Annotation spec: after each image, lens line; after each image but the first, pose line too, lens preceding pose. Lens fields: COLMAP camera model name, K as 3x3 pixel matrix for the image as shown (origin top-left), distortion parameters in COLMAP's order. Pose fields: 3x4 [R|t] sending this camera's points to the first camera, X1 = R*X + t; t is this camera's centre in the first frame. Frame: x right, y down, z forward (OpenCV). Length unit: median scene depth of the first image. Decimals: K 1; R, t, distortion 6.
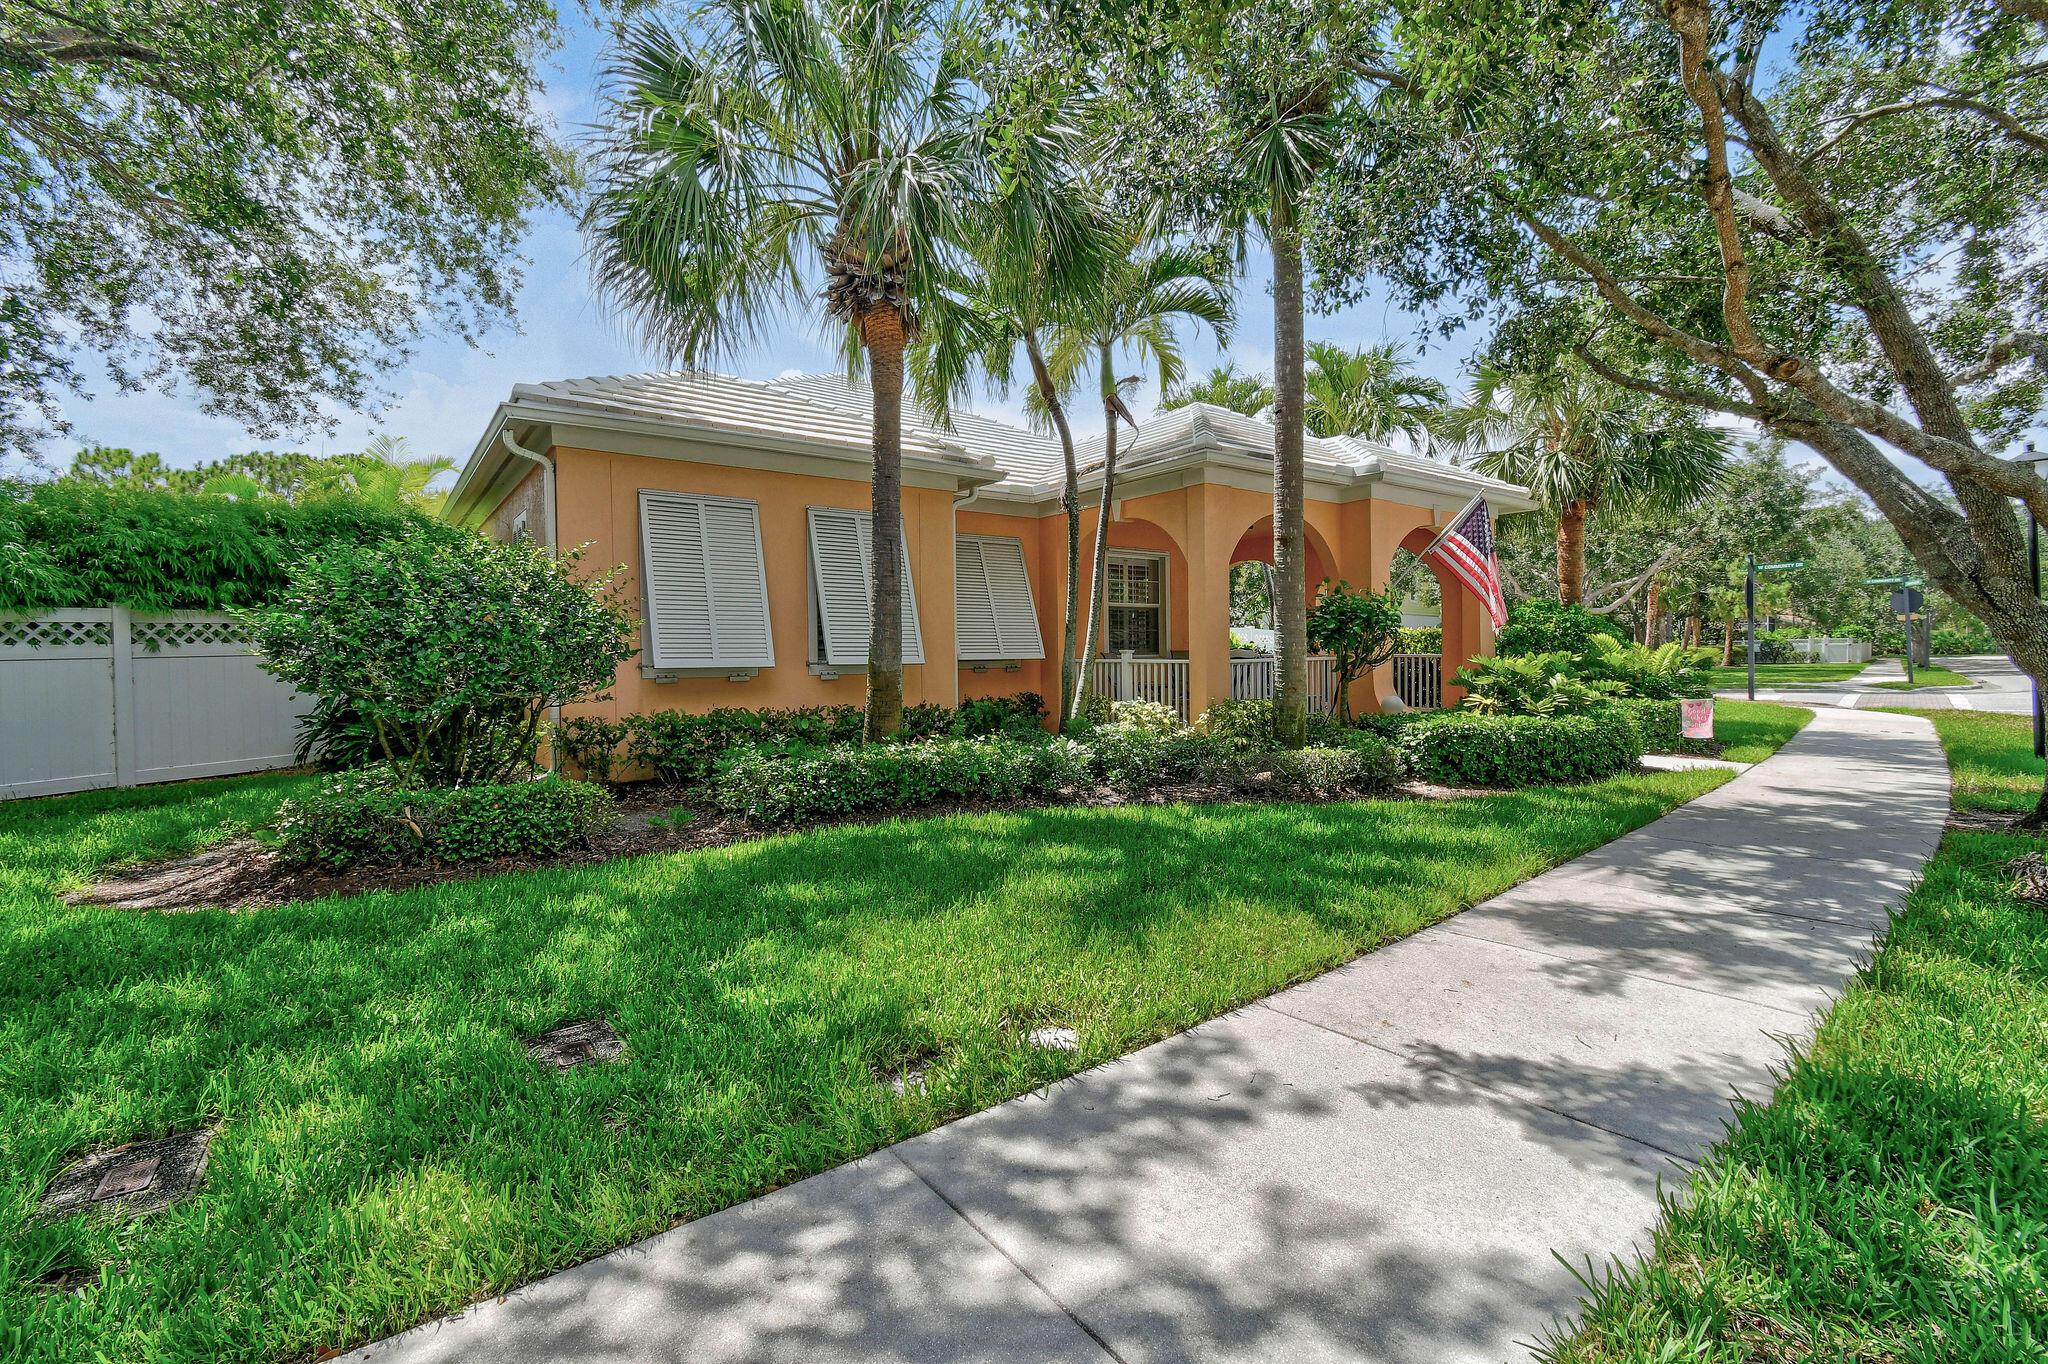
lens RADIAL K [[902.1, 0, 1023.2], [0, 902.1, 675.2], [0, 0, 1]] dist [0.003340, 0.000205]
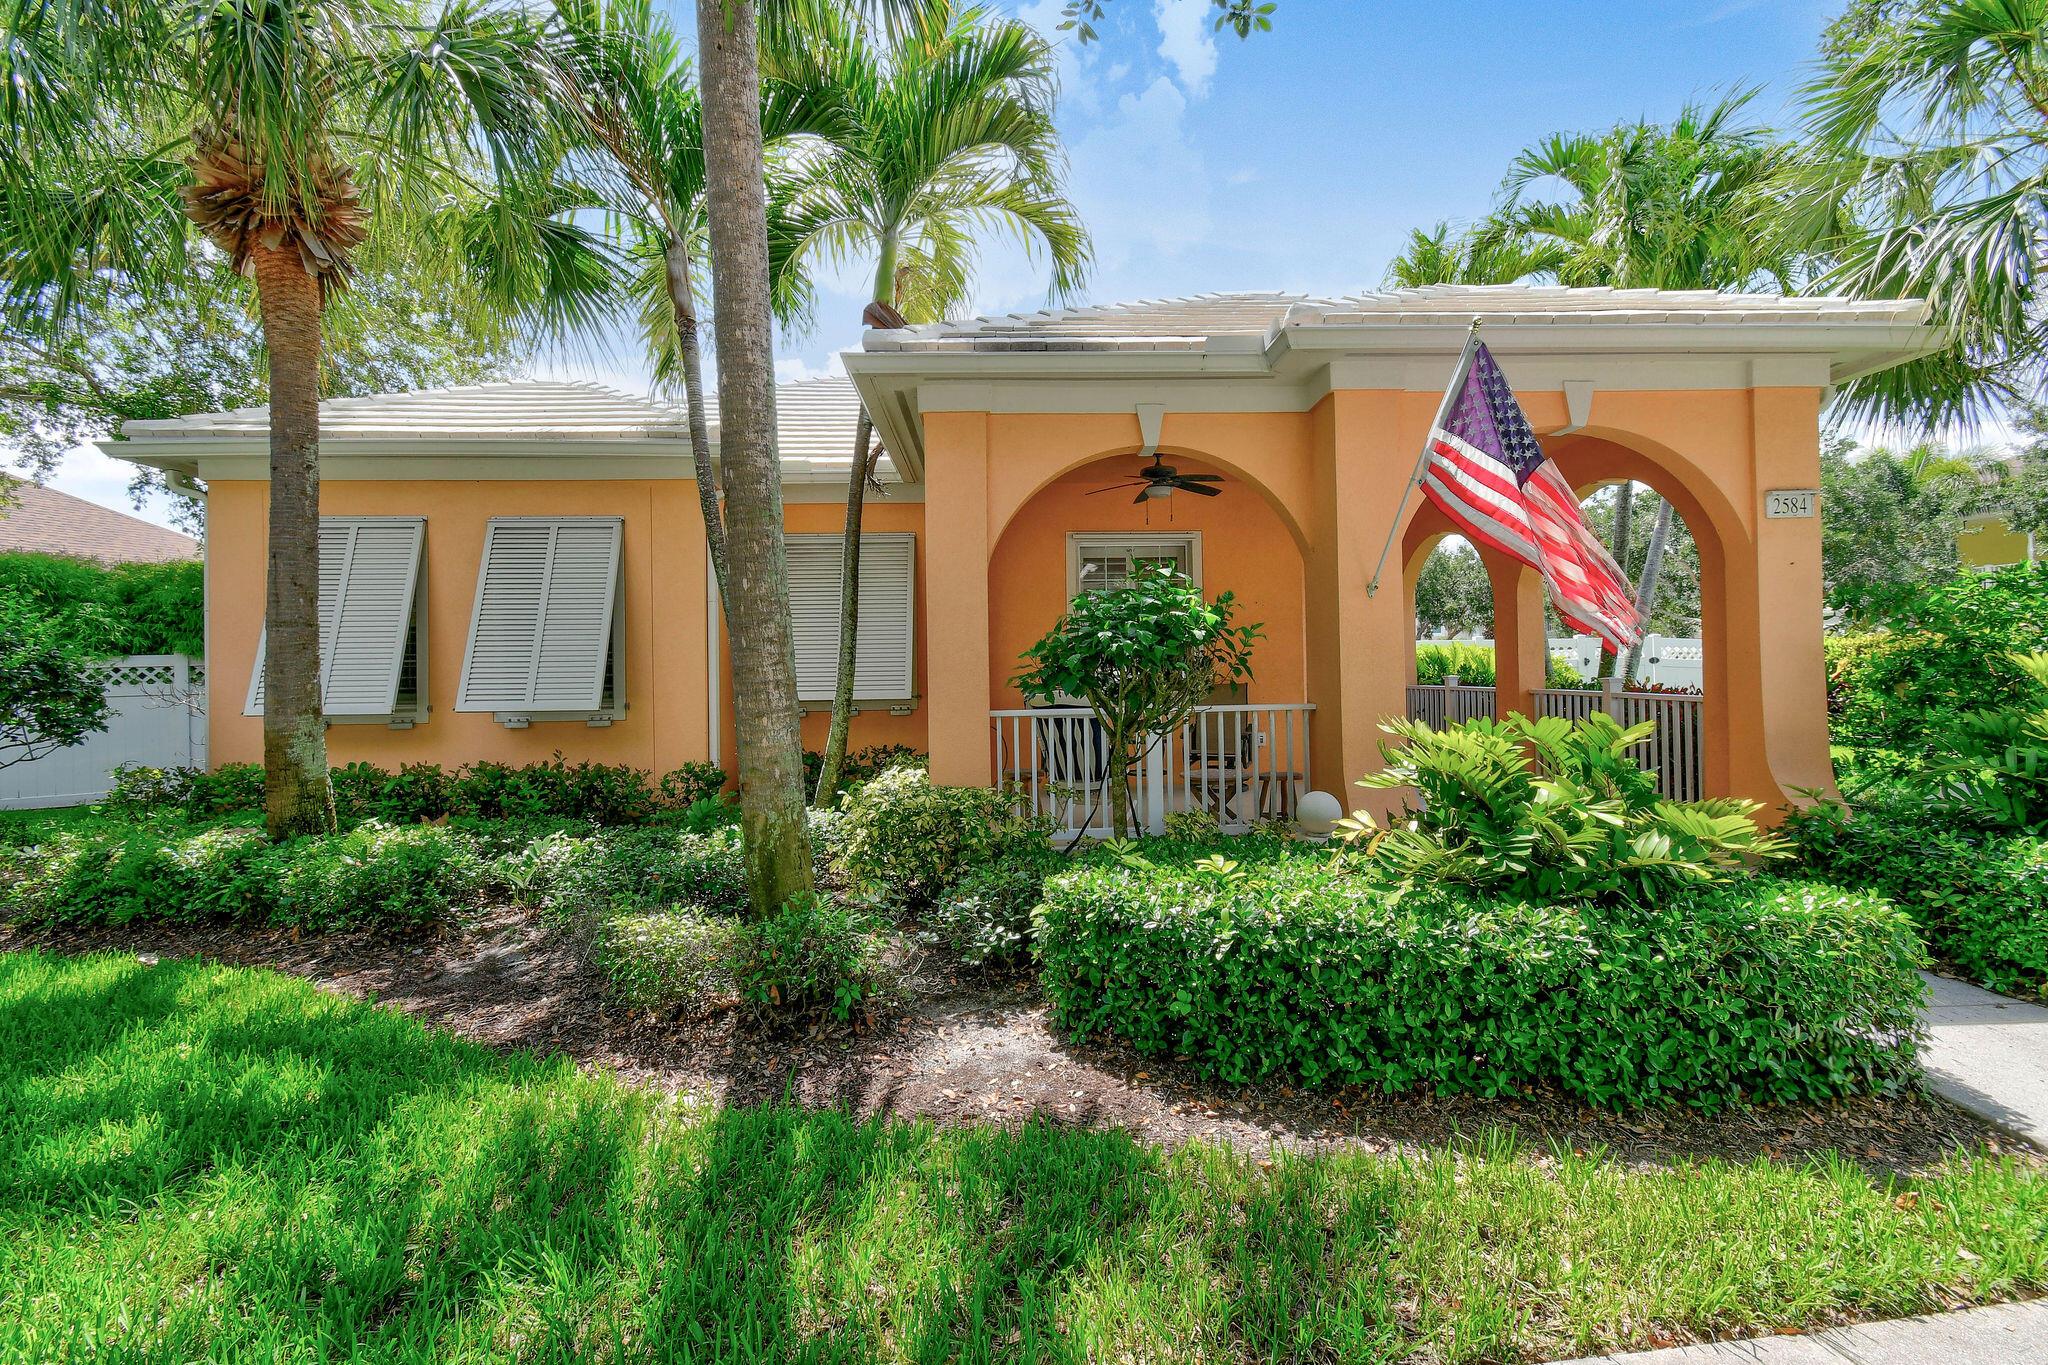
lens RADIAL K [[902.1, 0, 1023.2], [0, 902.1, 675.7], [0, 0, 1]] dist [0.003340, 0.000205]
pose [[0.829709, 0.001303, -0.558194, 0.552008], [-0.007694, 0.999929, -0.009102, -0.036466], [0.558142, 0.011846, 0.829661, 0.531241]]
